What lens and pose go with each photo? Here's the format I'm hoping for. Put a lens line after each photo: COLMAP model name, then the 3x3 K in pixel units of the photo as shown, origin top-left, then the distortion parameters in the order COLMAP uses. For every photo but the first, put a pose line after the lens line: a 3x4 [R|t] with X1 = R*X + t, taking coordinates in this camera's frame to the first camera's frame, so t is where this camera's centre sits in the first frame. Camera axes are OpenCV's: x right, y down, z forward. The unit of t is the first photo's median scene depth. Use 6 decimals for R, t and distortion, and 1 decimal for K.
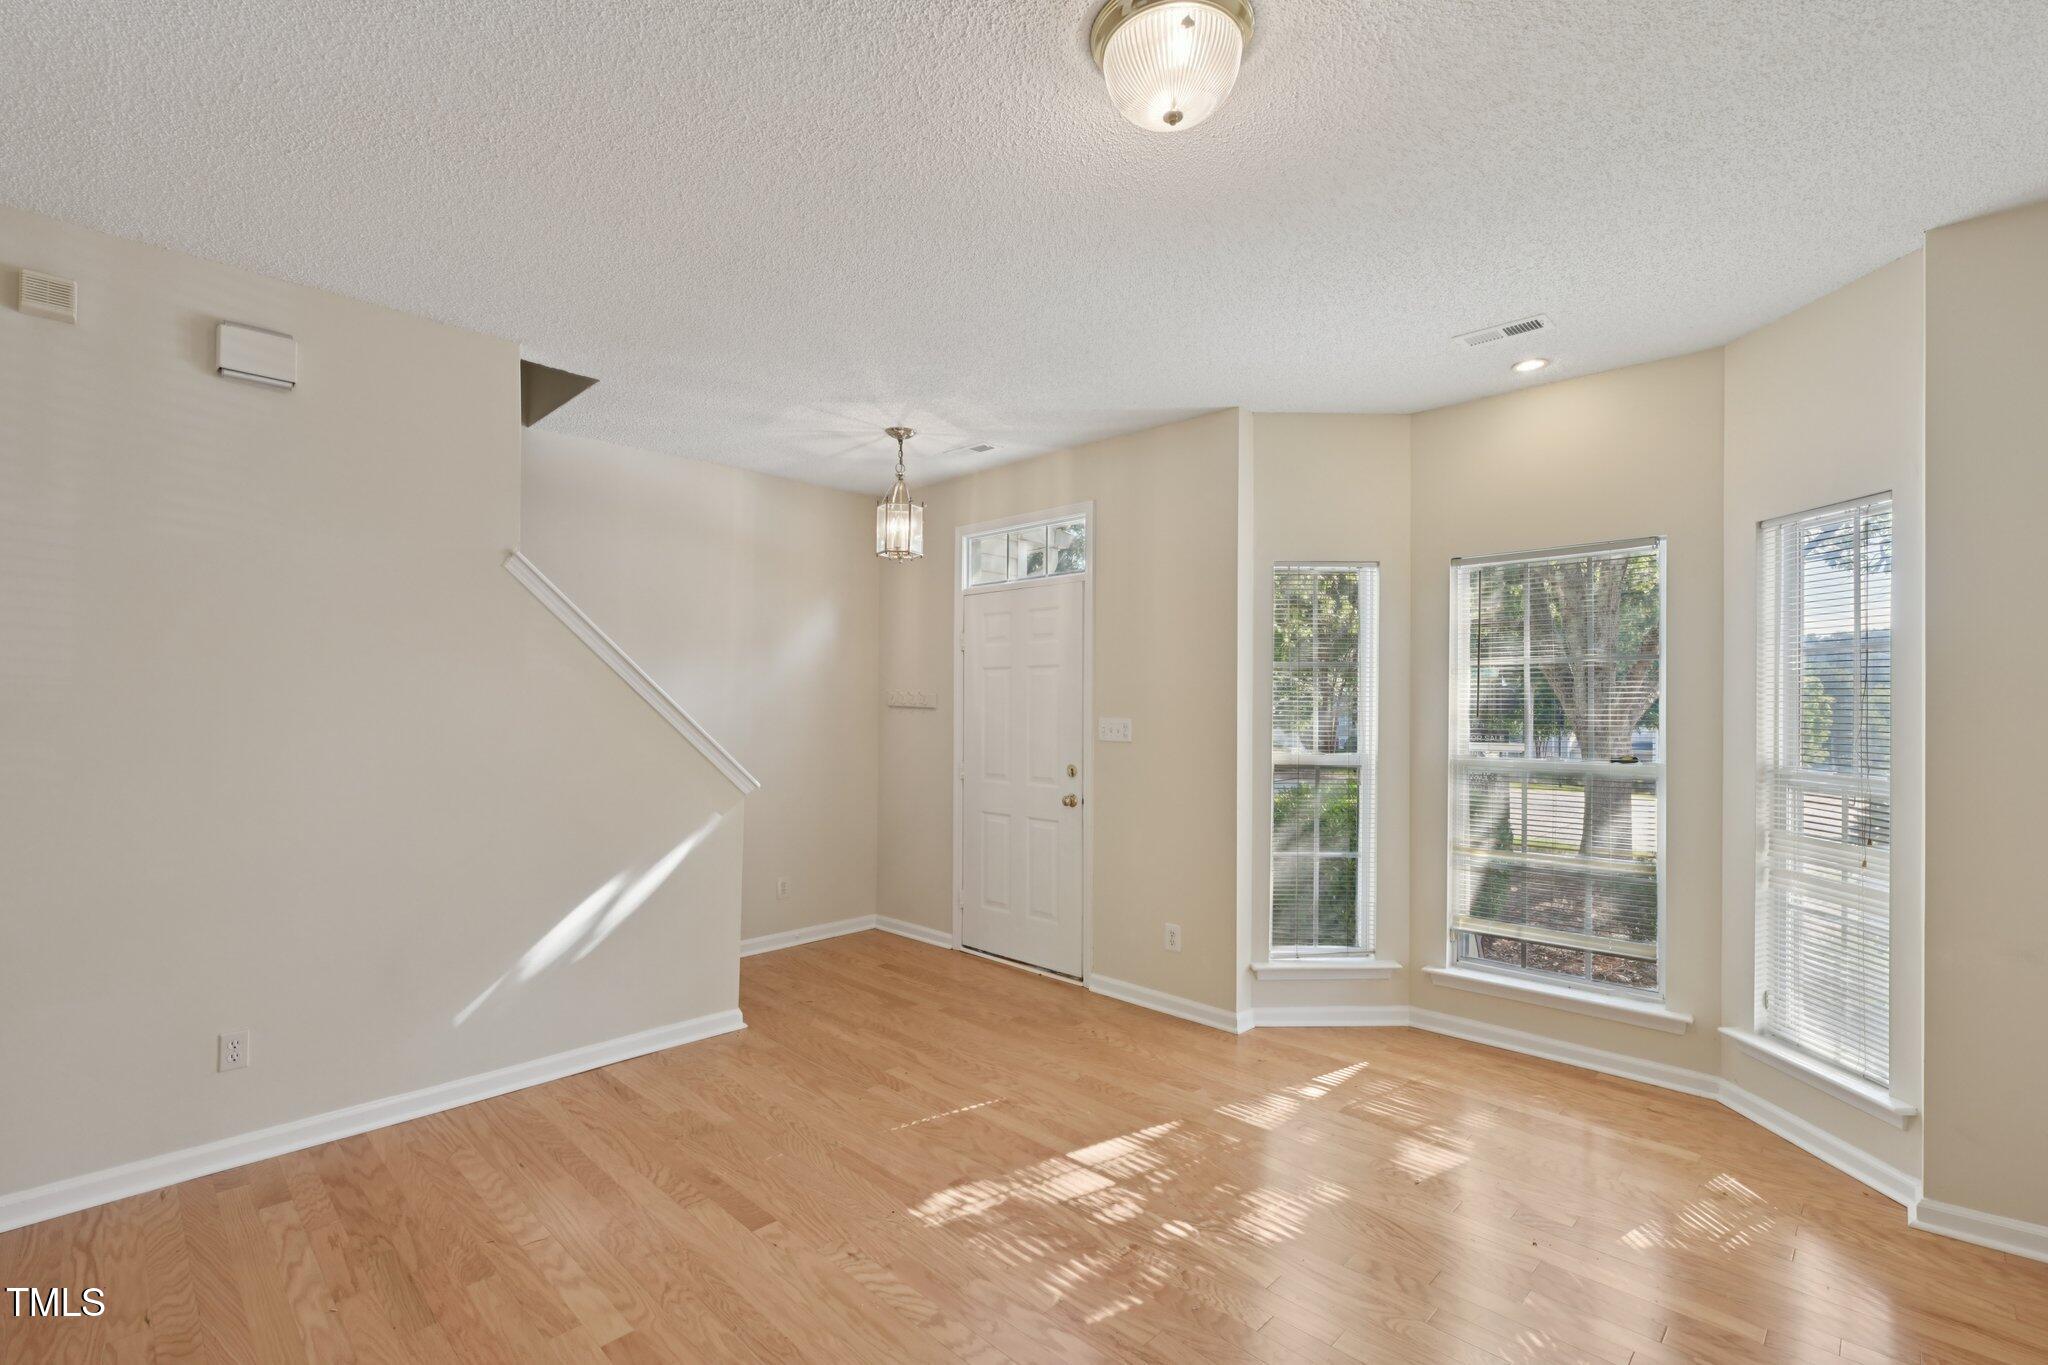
lens RADIAL K [[922.1, 0, 1014.7], [0, 922.1, 690.9], [0, 0, 1]] dist [-0.002328, 0.000879]
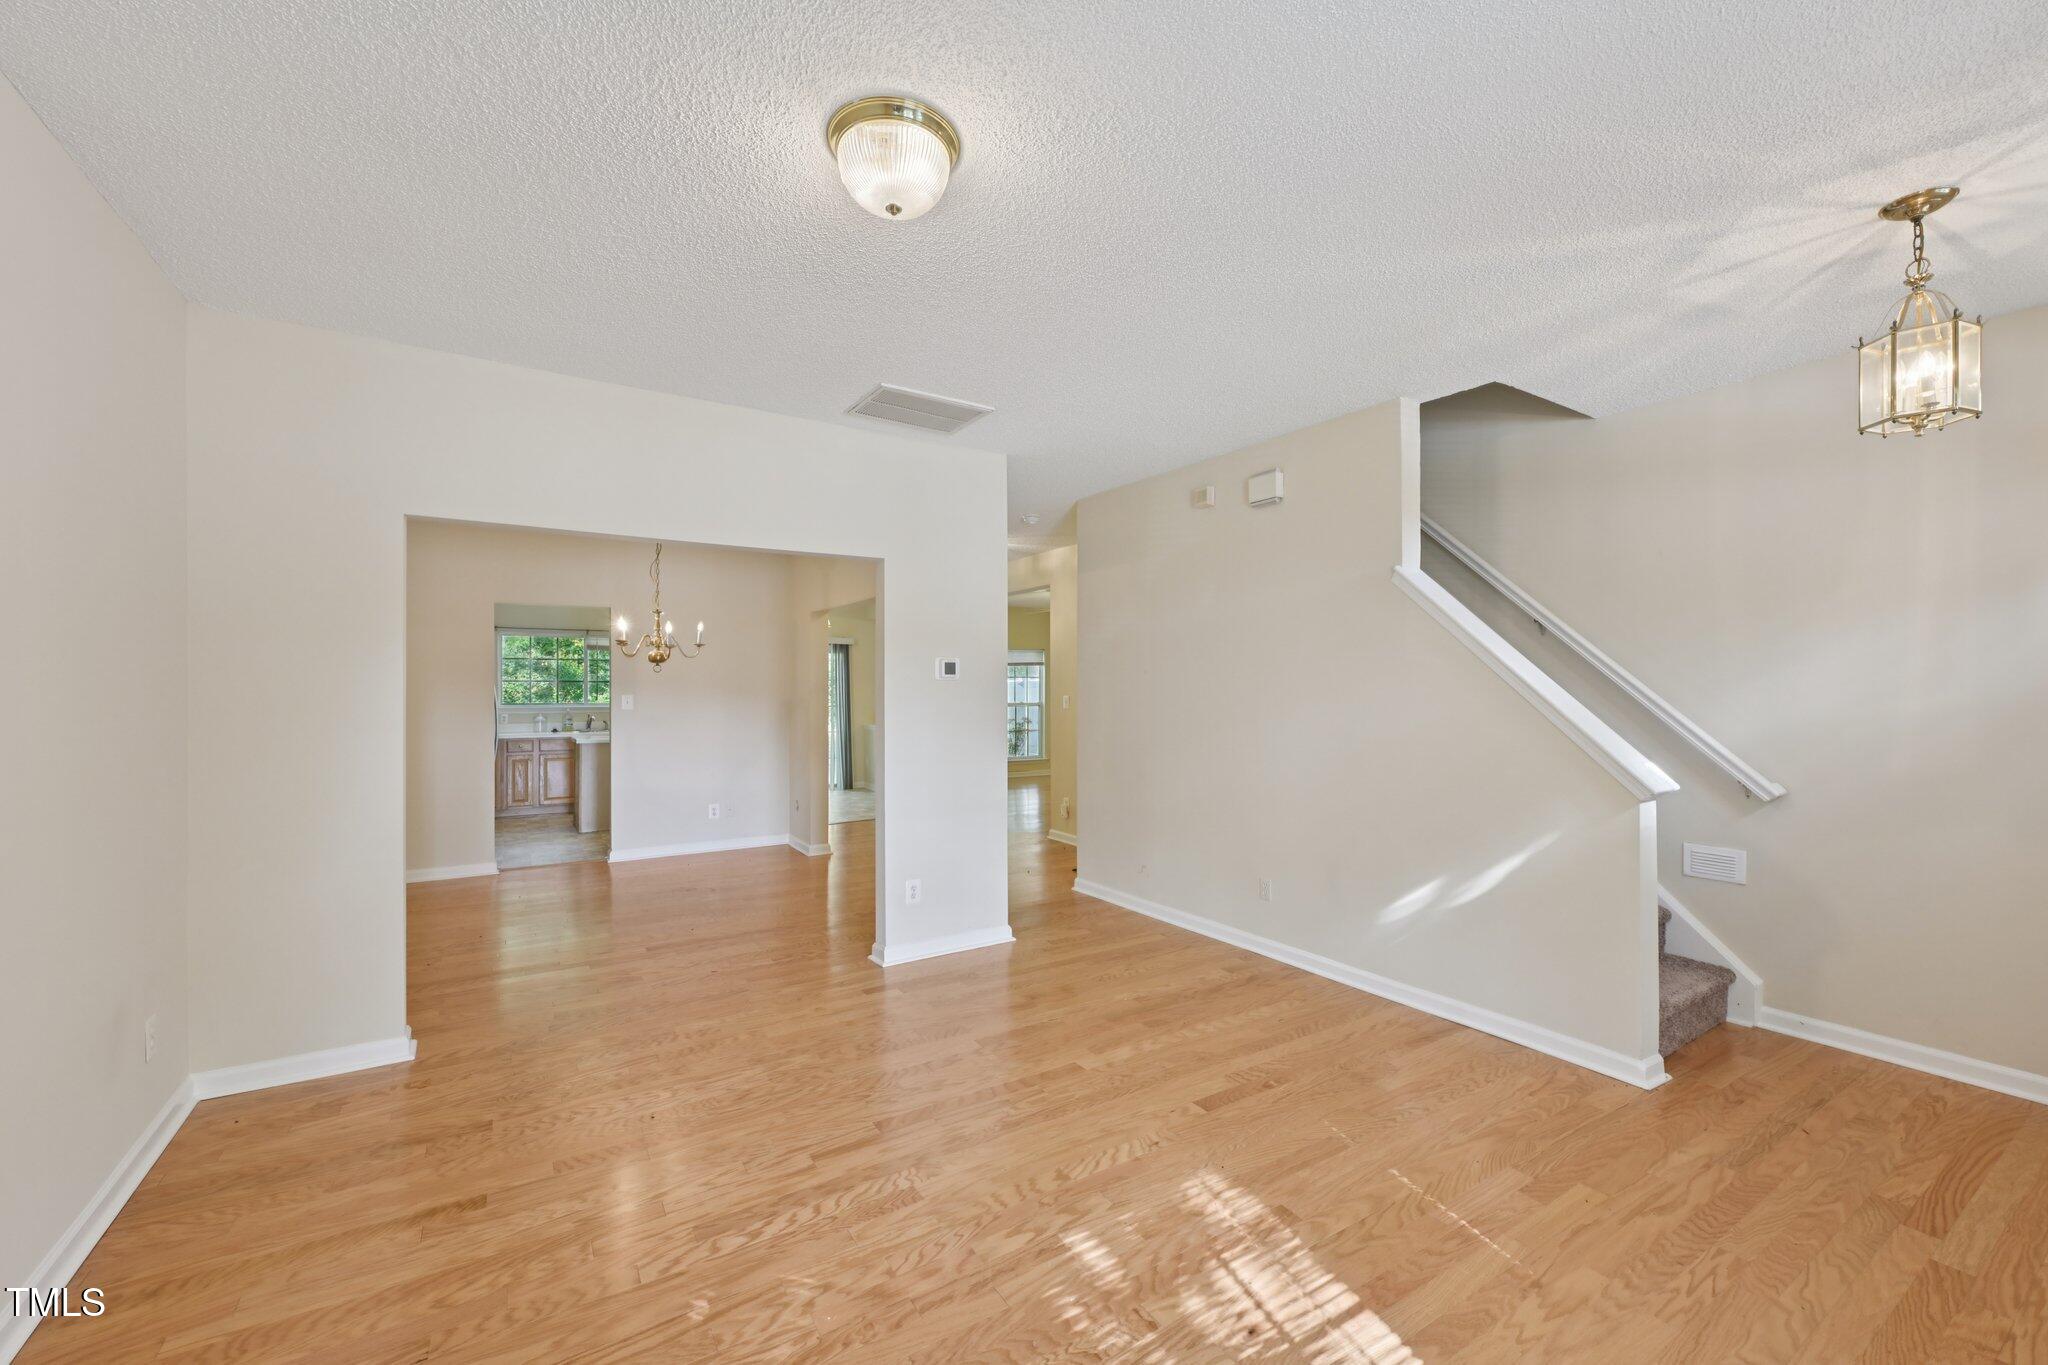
lens RADIAL K [[811.4, 0, 1017.8], [0, 811.4, 687.1], [0, 0, 1]] dist [-0.000364, -0.000009]
pose [[-0.235227, -0.007461, -0.971912, 0.732768], [0.013790, 0.999844, -0.011013, 0.017595], [0.971843, -0.015993, -0.235087, 0.876419]]
